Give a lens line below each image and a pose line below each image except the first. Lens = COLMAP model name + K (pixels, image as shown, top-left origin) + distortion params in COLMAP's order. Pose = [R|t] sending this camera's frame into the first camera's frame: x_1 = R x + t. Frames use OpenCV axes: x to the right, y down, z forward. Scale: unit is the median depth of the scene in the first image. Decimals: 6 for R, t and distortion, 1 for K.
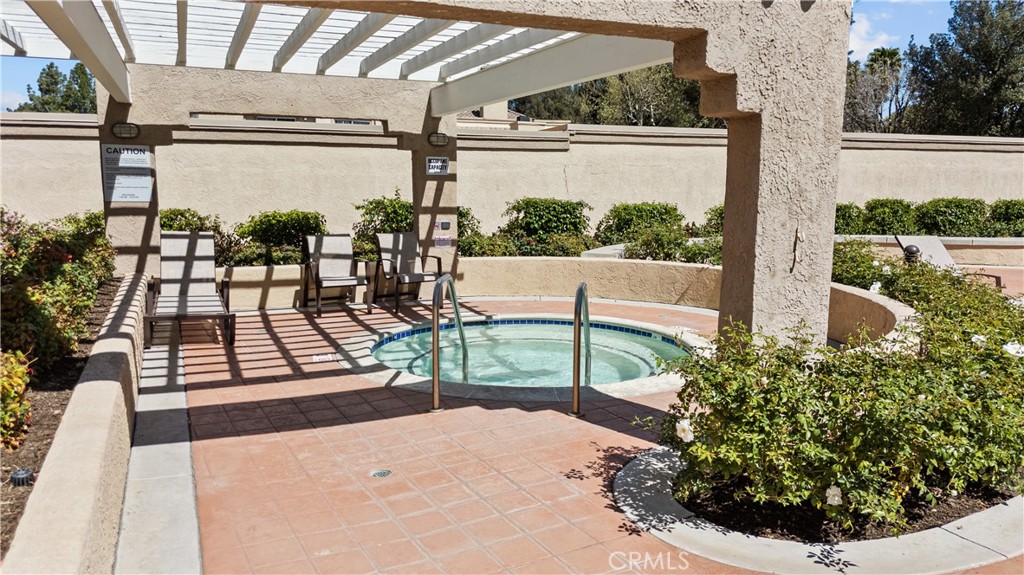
lens RADIAL K [[760.3, 0, 516.7], [0, 760.3, 295.5], [0, 0, 1]] dist [0.053550, -0.018982]
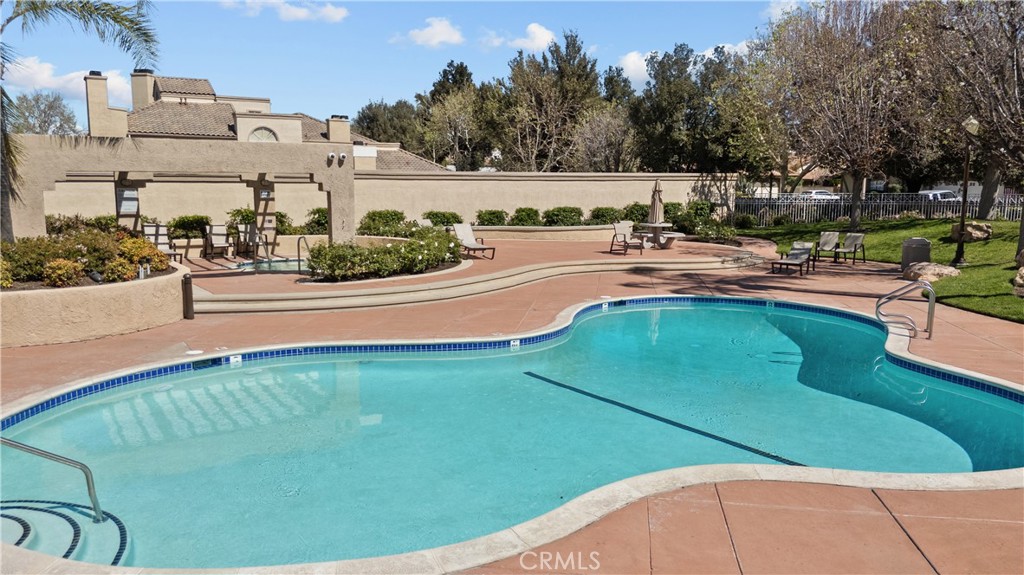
lens RADIAL K [[760.3, 0, 503.5], [0, 760.3, 290.1], [0, 0, 1]] dist [0.053550, -0.018982]
pose [[0.989417, -0.022453, 0.143355, 0.261257], [0.024090, 0.999663, -0.009699, 0.150016], [-0.143089, 0.013050, 0.989624, -1.325290]]
